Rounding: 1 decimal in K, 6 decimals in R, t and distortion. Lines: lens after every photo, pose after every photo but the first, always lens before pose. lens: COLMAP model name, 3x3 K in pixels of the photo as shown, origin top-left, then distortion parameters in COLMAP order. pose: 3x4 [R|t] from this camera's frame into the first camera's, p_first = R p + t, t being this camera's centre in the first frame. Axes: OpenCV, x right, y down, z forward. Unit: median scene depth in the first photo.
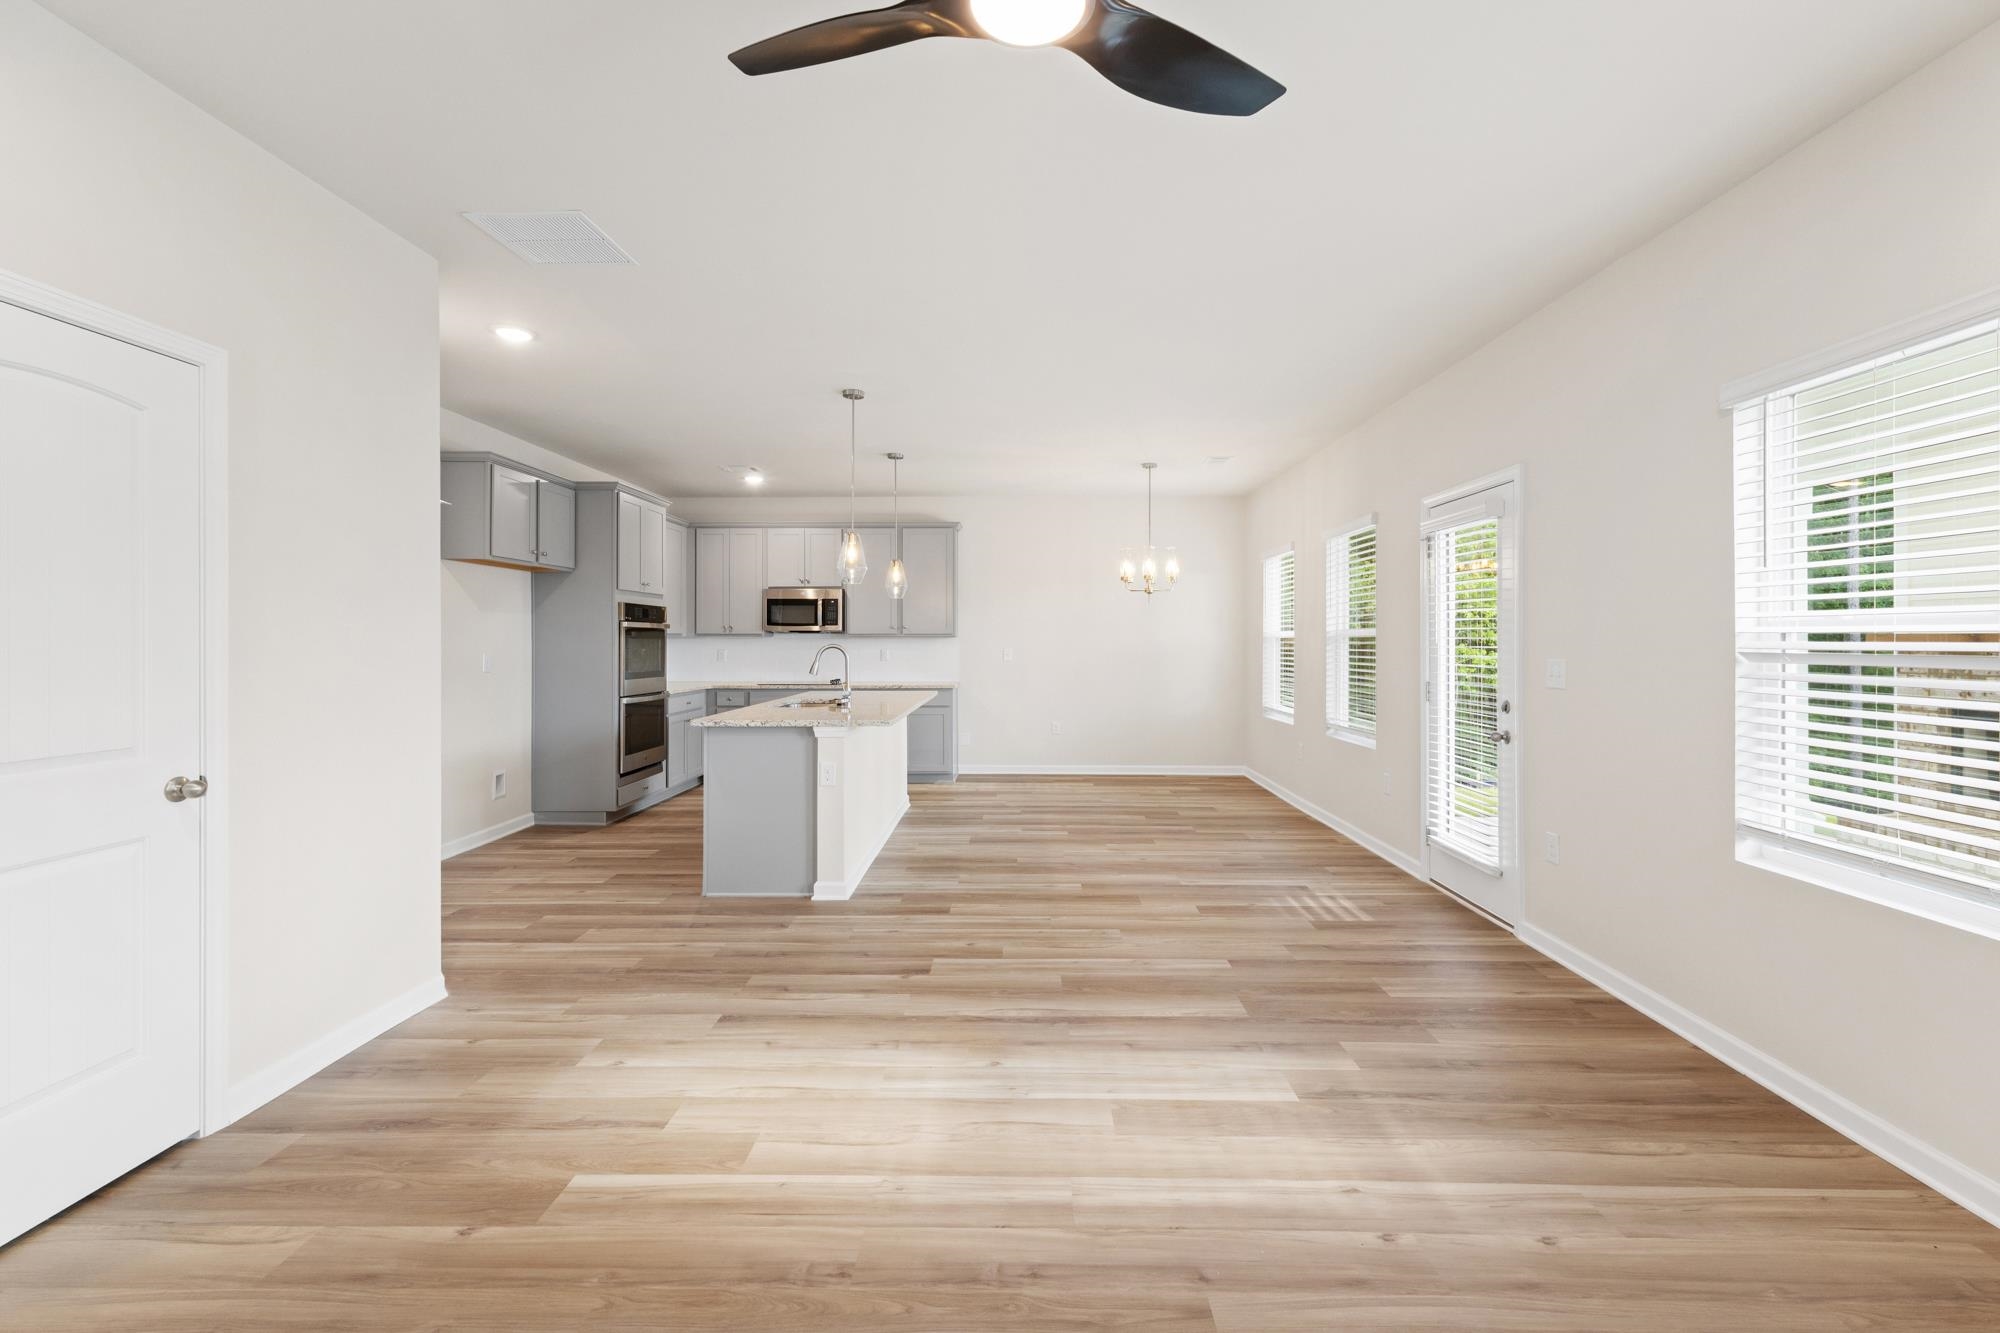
lens RADIAL K [[852.6, 0, 1016.8], [0, 852.6, 653.5], [0, 0, 1]] dist [0.005245, -0.000356]
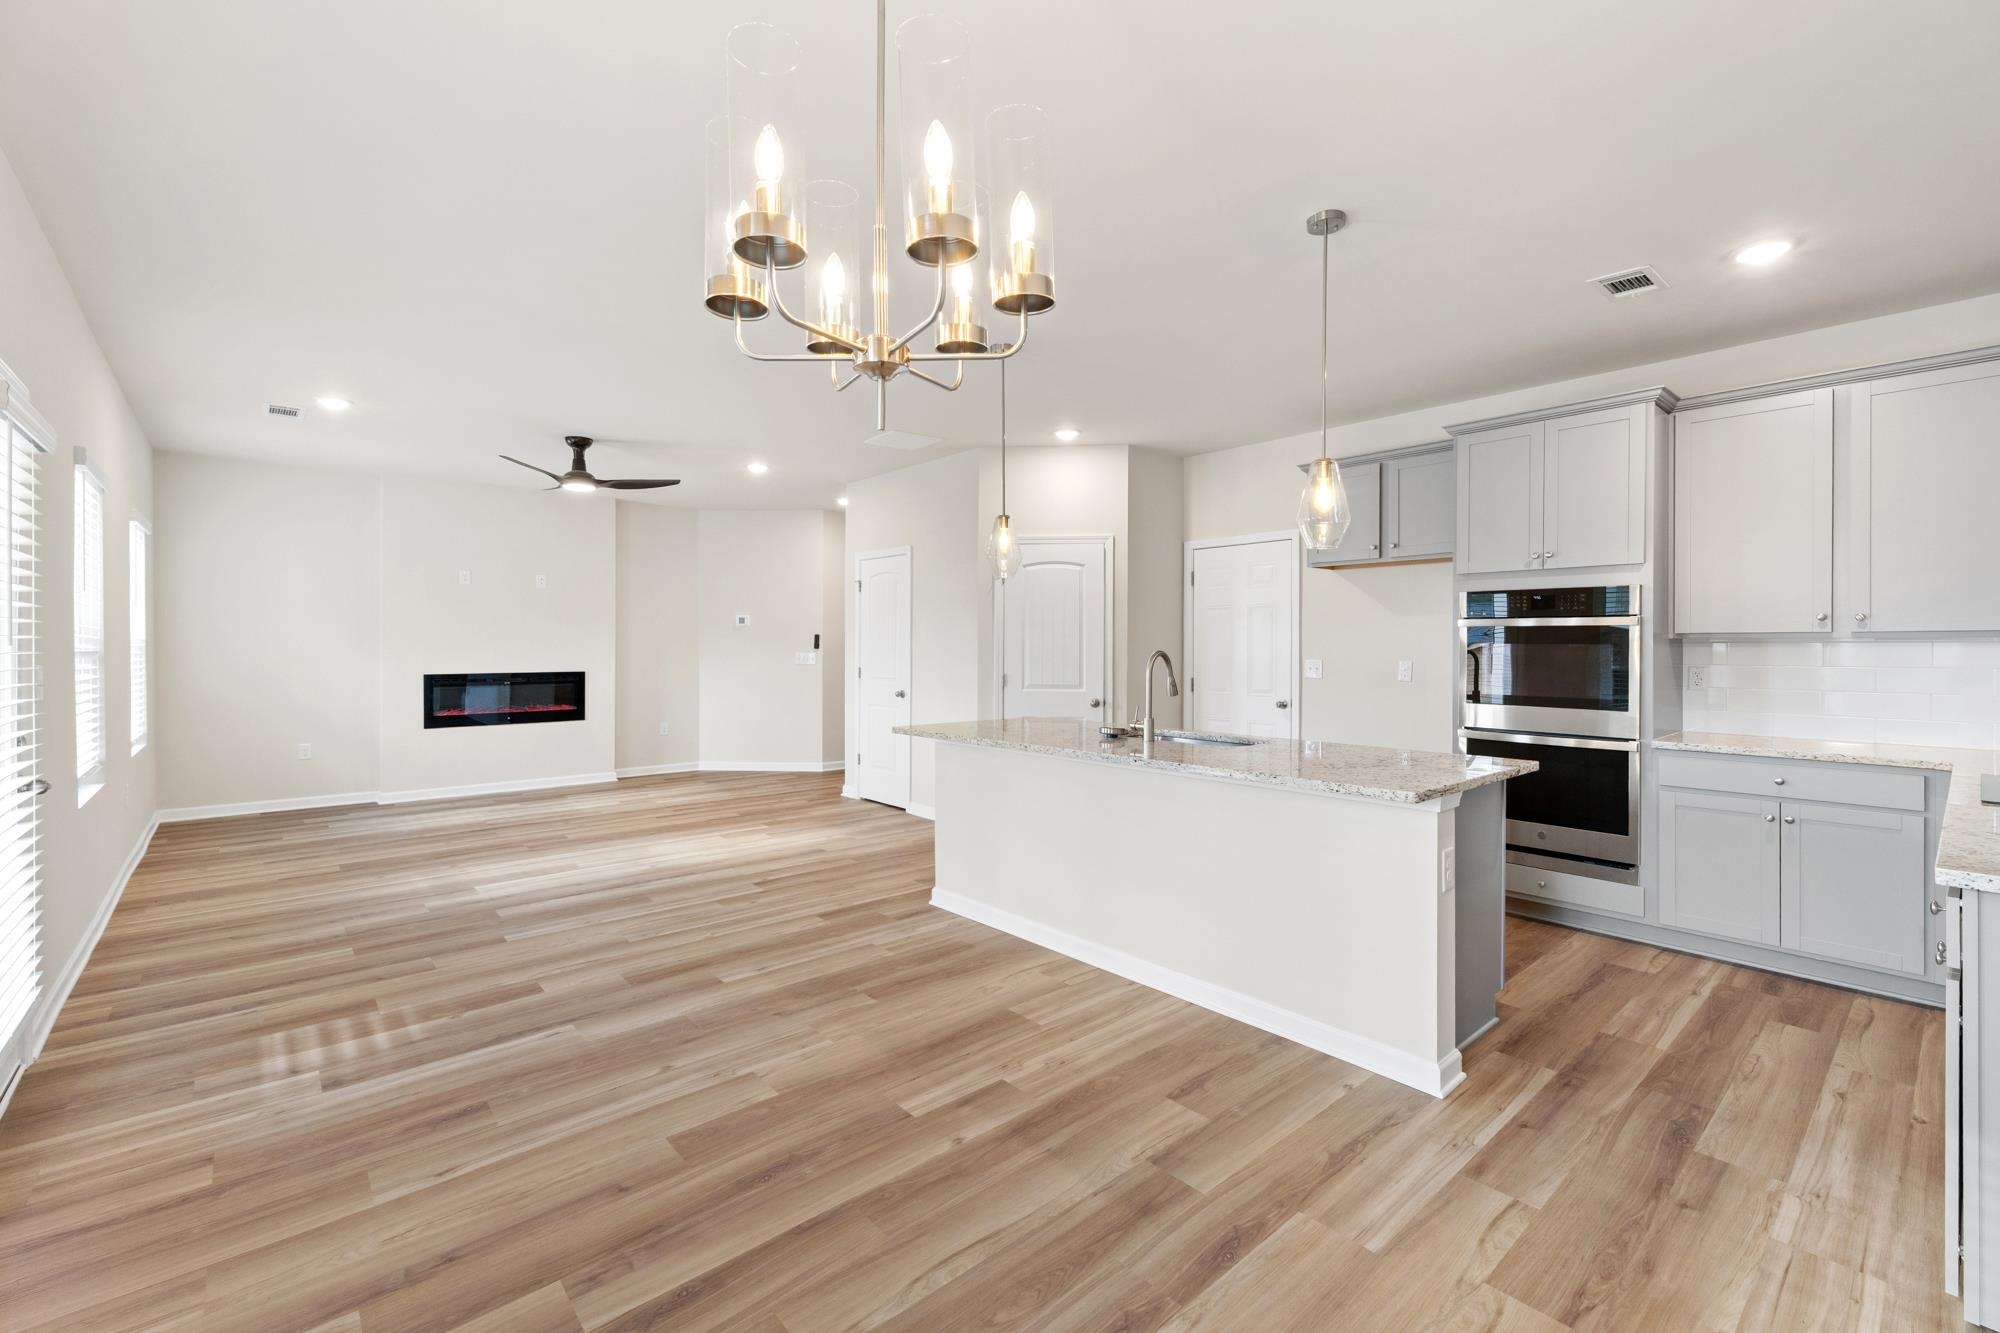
lens RADIAL K [[852.6, 0, 1003.1], [0, 852.6, 647.1], [0, 0, 1]] dist [0.005245, -0.000356]
pose [[-0.748597, -0.001236, -0.663024, 0.331189], [-0.013457, 0.999821, 0.013329, -0.022001], [0.662888, 0.018900, -0.748480, 1.486246]]
